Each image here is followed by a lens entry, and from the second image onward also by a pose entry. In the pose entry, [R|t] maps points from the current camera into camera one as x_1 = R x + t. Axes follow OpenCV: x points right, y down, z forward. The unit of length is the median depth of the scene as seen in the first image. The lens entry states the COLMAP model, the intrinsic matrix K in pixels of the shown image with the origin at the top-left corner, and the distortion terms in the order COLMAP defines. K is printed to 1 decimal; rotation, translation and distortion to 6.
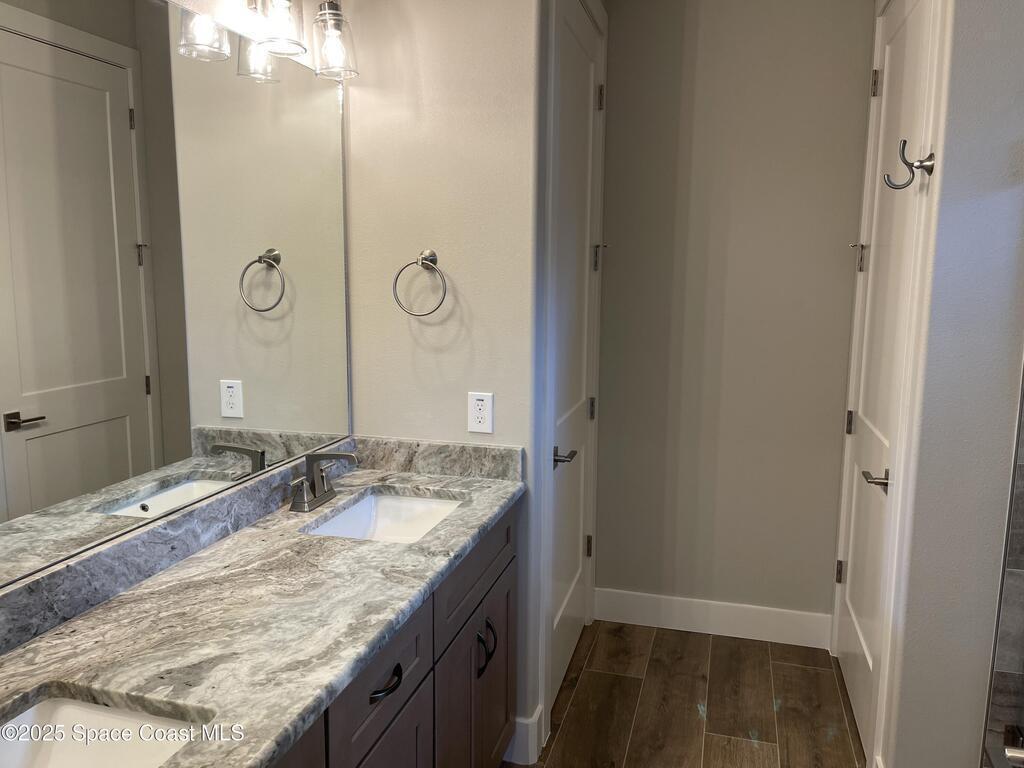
lens RADIAL K [[779.0, 0, 513.5], [0, 779.0, 384.8], [0, 0, 1]] dist [0.062282, -0.073708]
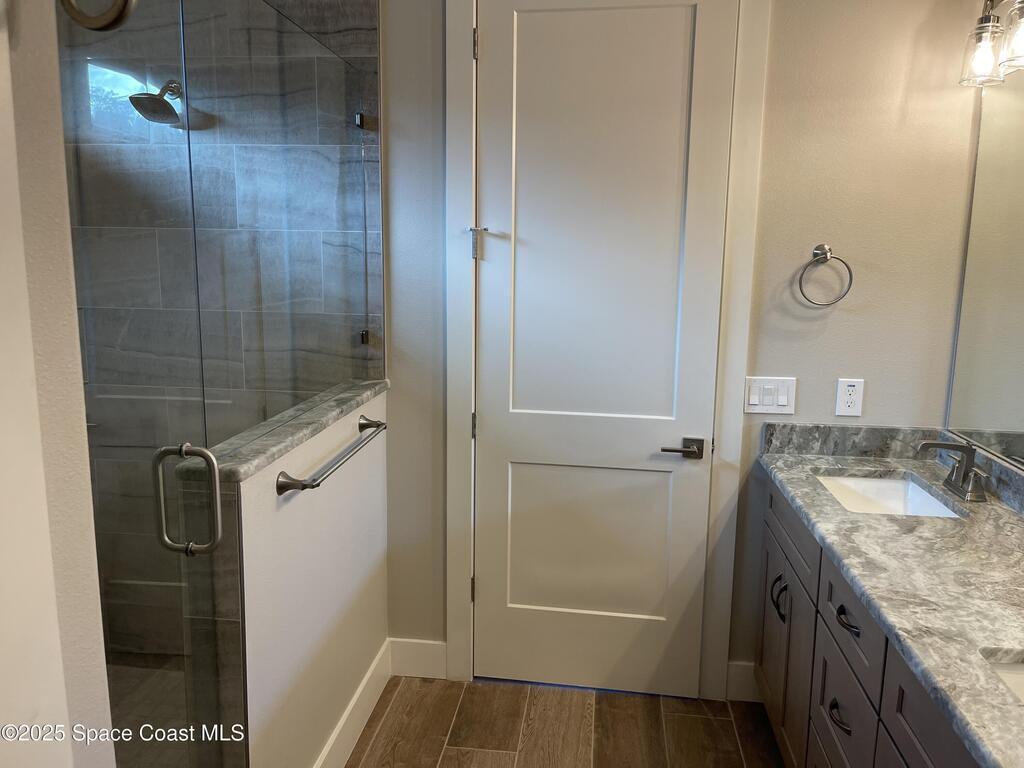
lens RADIAL K [[779.0, 0, 510.9], [0, 779.0, 383.0], [0, 0, 1]] dist [0.062282, -0.073708]
pose [[-0.987799, -0.005060, -0.155654, 0.520247], [-0.054651, 0.947174, 0.316030, -0.299738], [0.145833, 0.320681, -0.935894, 1.922622]]
